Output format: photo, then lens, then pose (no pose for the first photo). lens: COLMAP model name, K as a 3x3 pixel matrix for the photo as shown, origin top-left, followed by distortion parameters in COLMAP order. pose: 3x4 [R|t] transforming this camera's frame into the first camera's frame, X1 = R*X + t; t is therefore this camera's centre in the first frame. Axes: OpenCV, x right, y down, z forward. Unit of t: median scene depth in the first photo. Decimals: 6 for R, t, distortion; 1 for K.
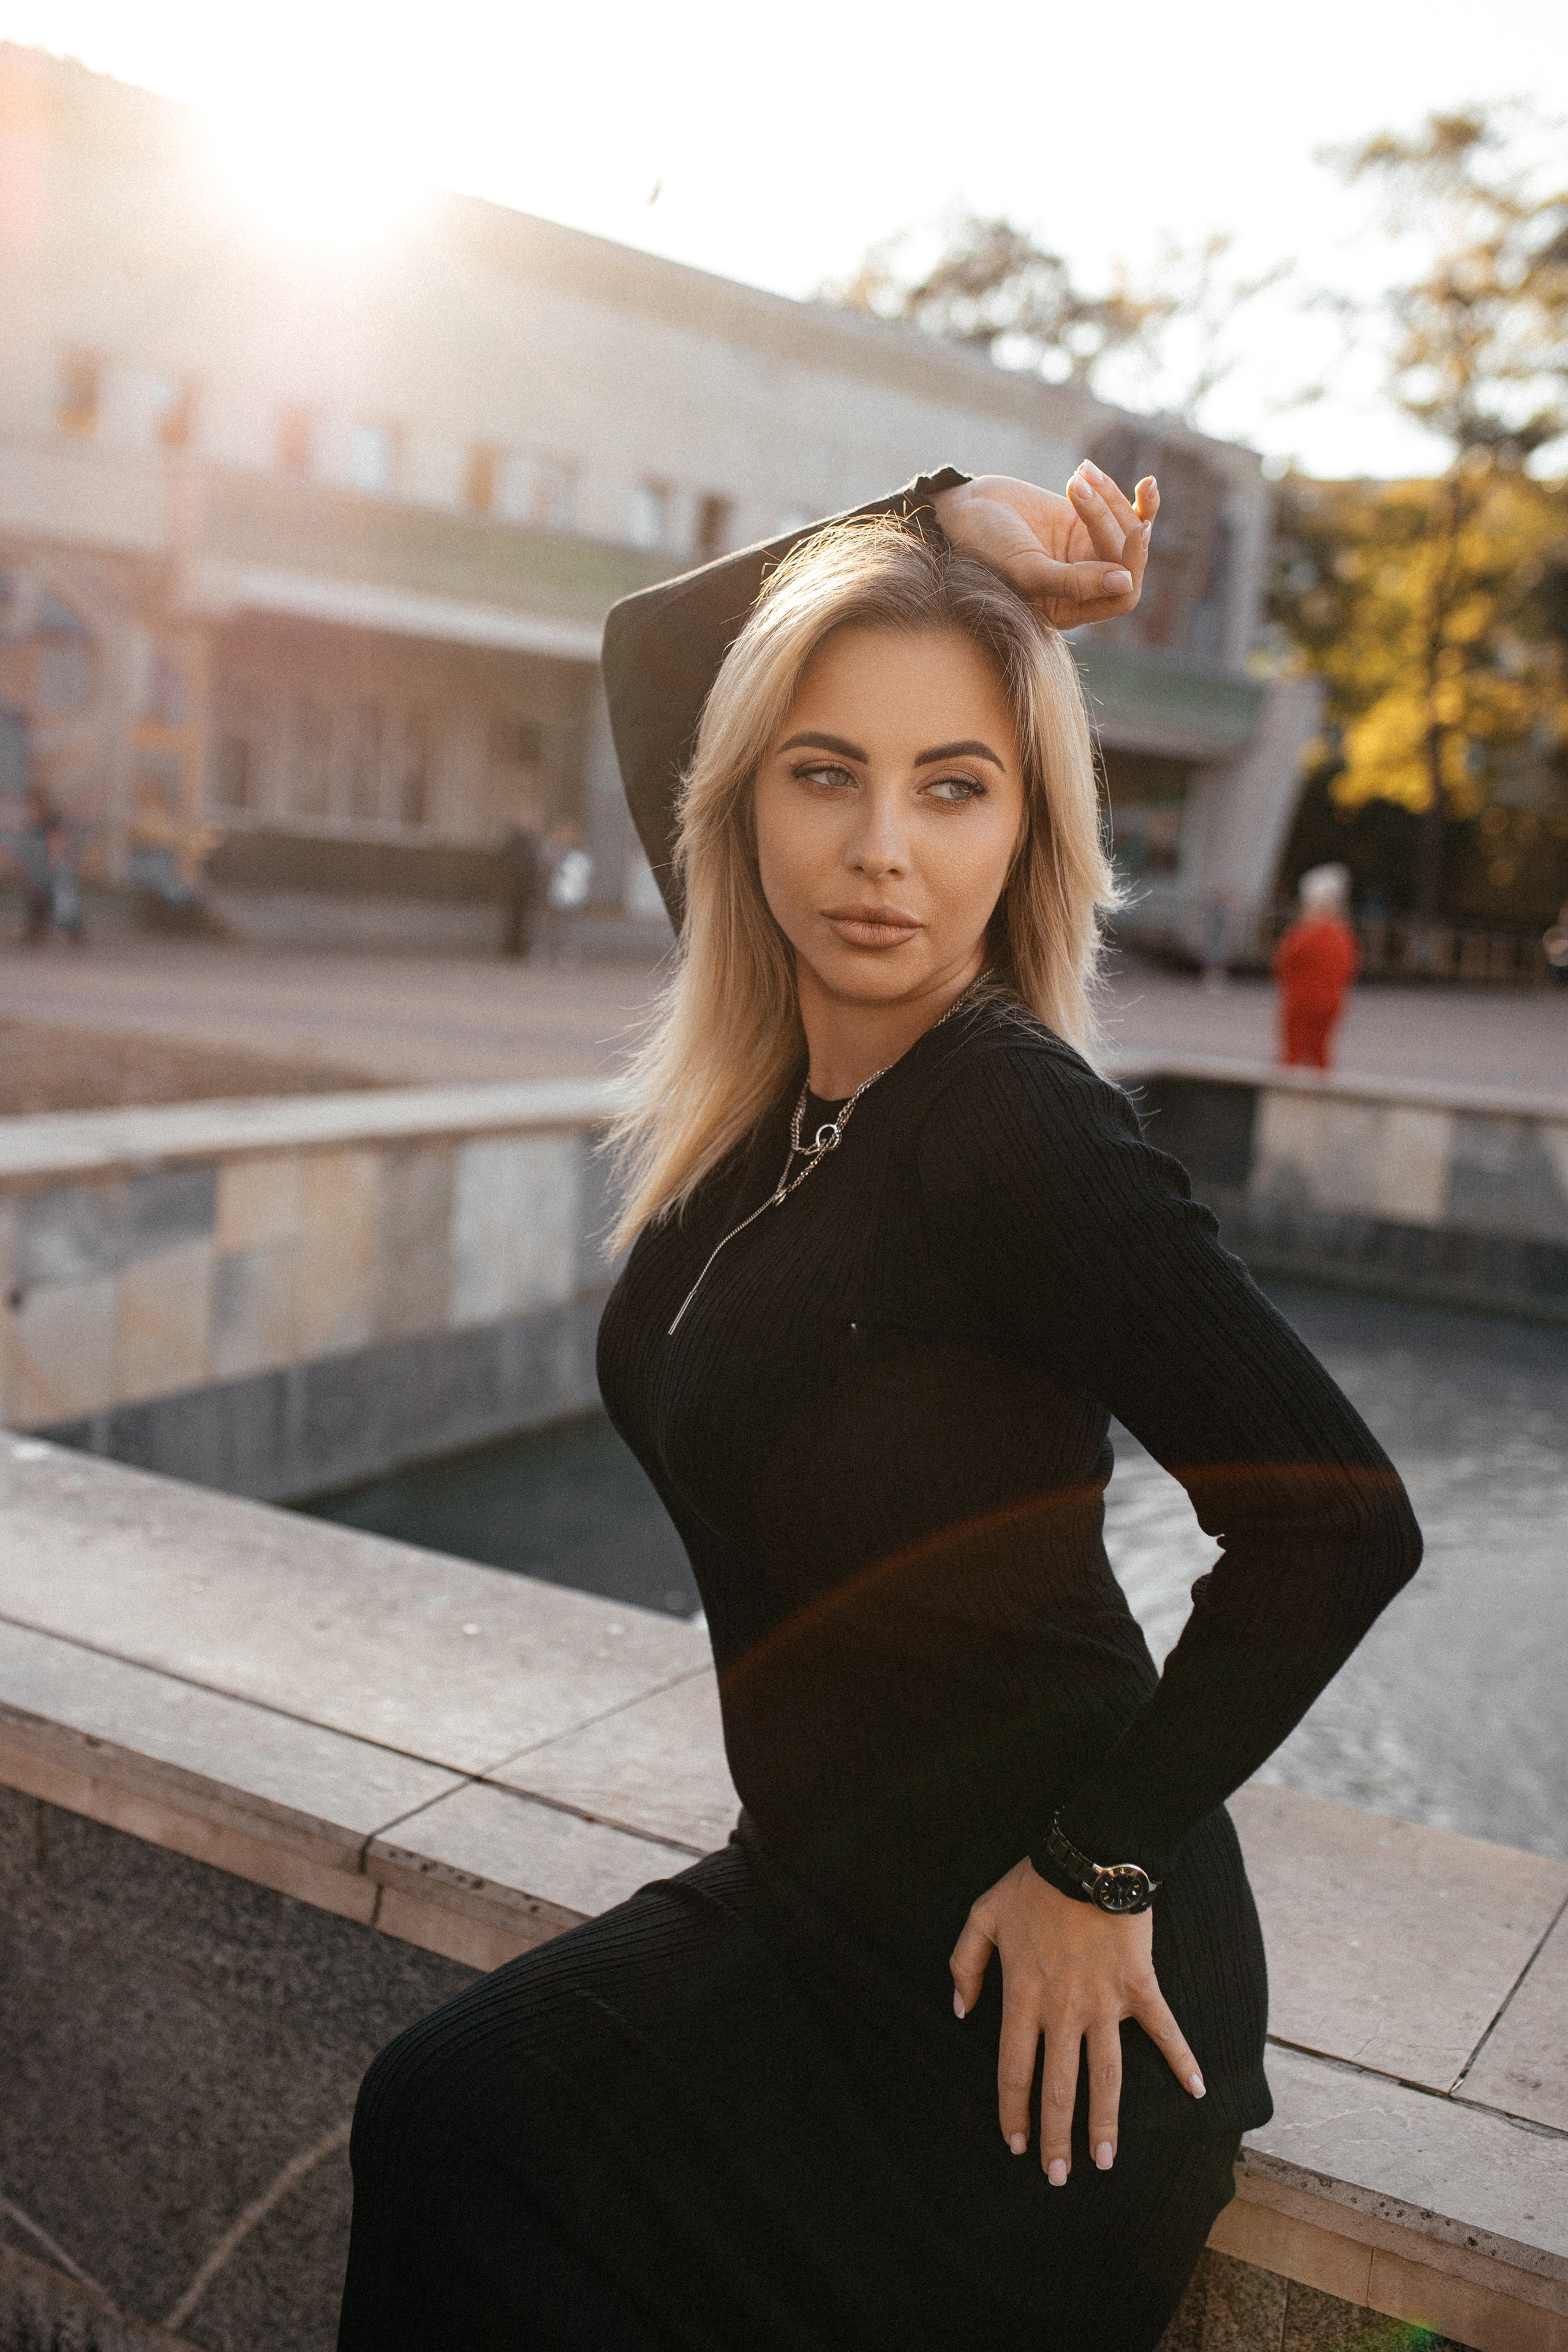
lens RADIAL K [[2343.4, 0, 788.2], [0, 2343.4, 1182.4], [0, 0, 1]] dist [0.011334, 0.005225]
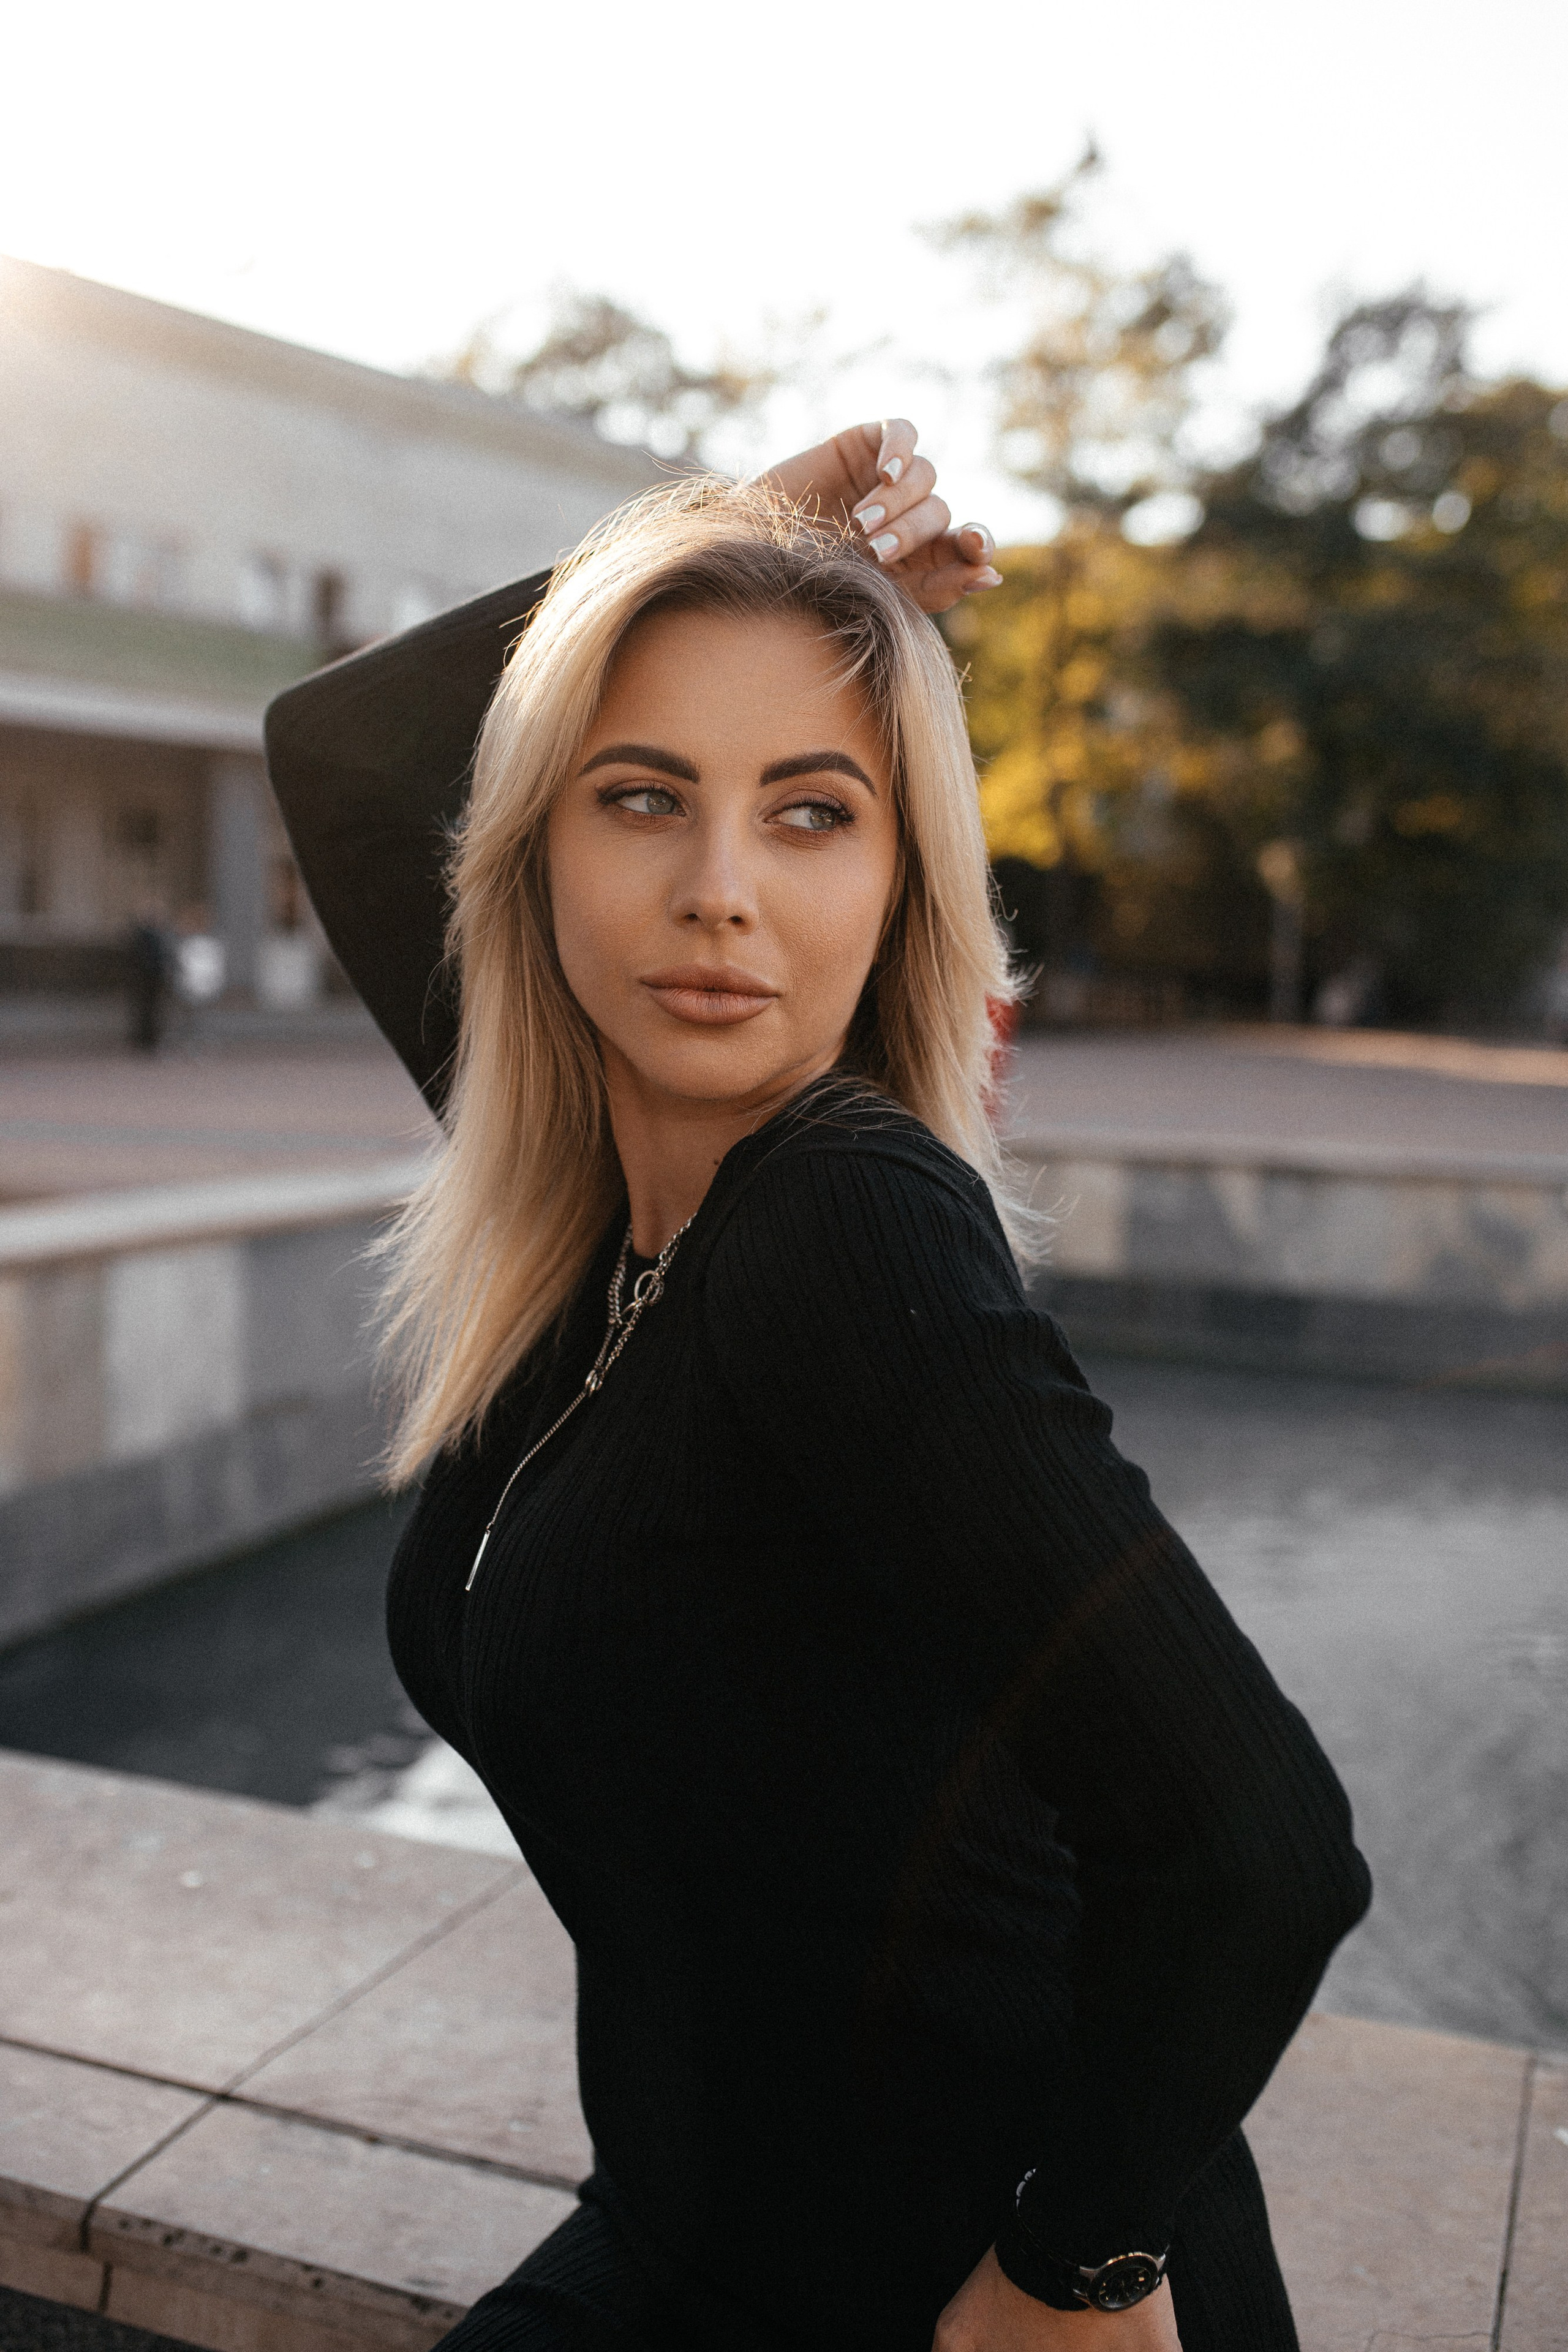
lens RADIAL K [[2365.1, 0, 742.4], [0, 2365.1, 1179.0], [0, 0, 1]] dist [-0.062564, 0.092524]
pose [[0.989741, -0.053406, 0.132515, -0.047203], [0.057639, 0.997936, -0.028313, -0.021041], [-0.130730, 0.035660, 0.990777, 0.184042]]
